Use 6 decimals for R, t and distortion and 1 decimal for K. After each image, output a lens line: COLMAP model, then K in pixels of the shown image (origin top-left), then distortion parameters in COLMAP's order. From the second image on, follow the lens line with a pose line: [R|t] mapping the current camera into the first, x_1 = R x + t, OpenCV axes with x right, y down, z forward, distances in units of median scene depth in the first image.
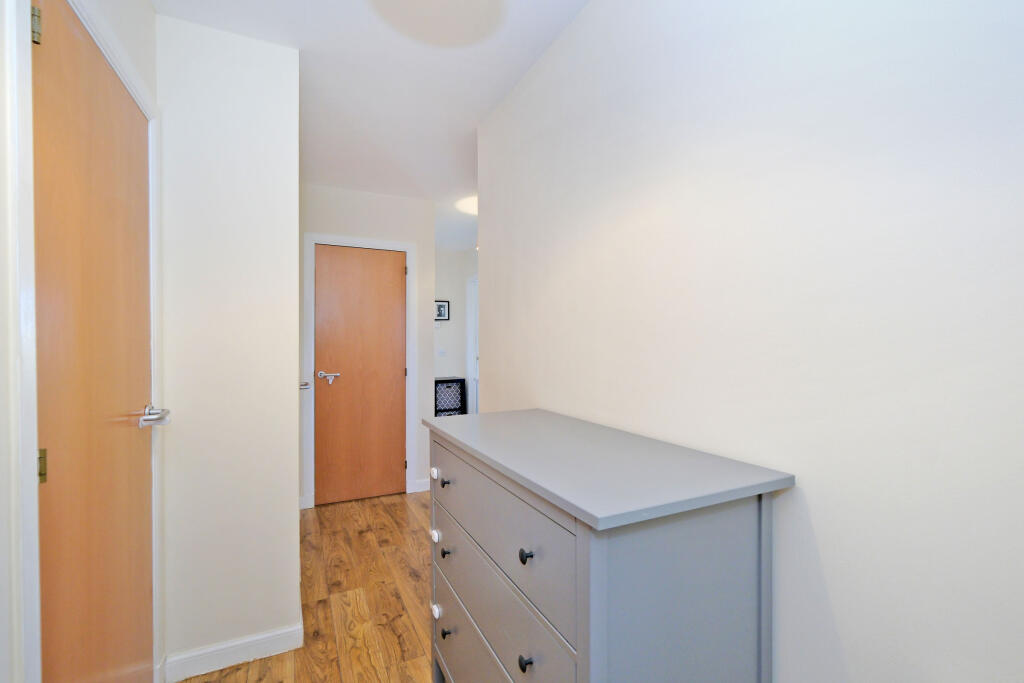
lens RADIAL K [[449.2, 0, 512.0], [0, 449.2, 341.5], [0, 0, 1]] dist [0.003155, 0.000406]
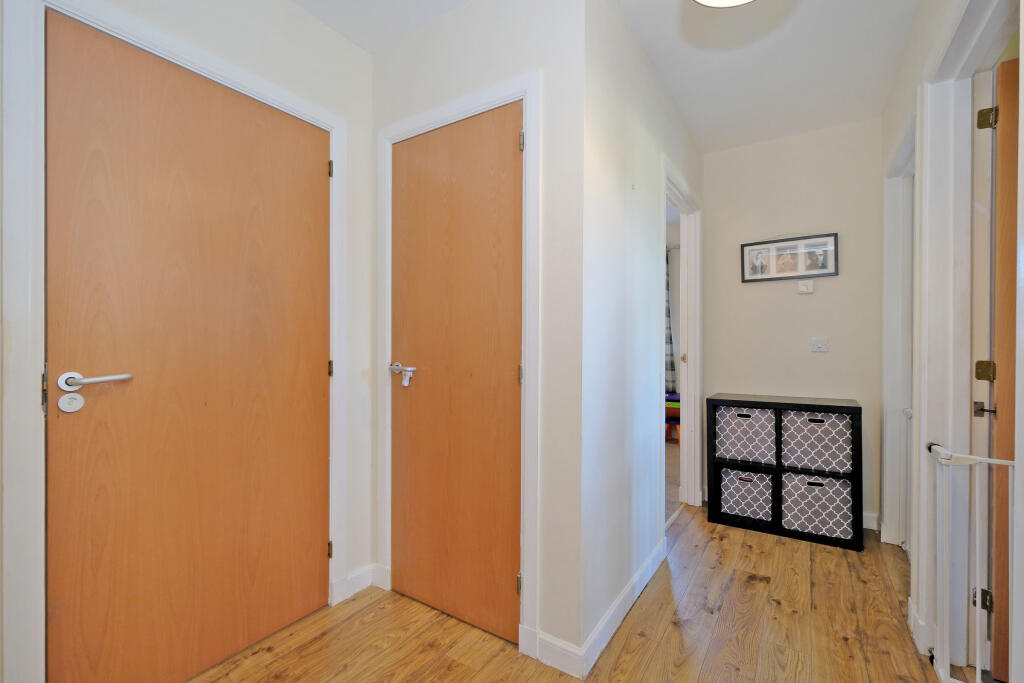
lens RADIAL K [[449.2, 0, 512.0], [0, 449.2, 341.5], [0, 0, 1]] dist [0.003155, 0.000406]
pose [[0.505936, 0.000142, -0.862571, 0.093166], [-0.004978, 0.999984, -0.002755, 0.024864], [0.862557, 0.005687, 0.505928, 0.510712]]
